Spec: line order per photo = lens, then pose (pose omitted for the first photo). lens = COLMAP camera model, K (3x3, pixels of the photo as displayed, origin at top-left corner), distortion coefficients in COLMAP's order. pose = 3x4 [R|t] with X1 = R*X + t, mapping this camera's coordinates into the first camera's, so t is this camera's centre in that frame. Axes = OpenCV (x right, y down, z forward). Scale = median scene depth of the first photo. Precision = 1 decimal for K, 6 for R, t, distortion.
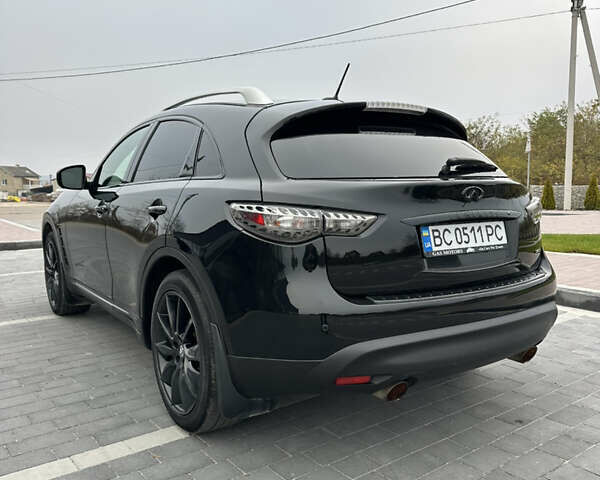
lens RADIAL K [[557.5, 0, 300.0], [0, 557.5, 240.0], [0, 0, 1]] dist [0.193757, -0.418826]
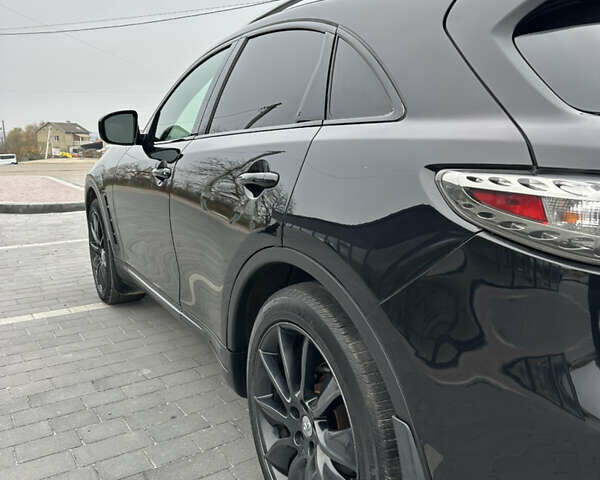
lens RADIAL K [[557.5, 0, 300.0], [0, 557.5, 240.0], [0, 0, 1]] dist [0.193757, -0.418826]
pose [[0.996956, 0.011349, -0.077142, -0.174803], [-0.005429, 0.997053, 0.076523, -0.037022], [0.077783, -0.075871, 0.994079, 0.441006]]
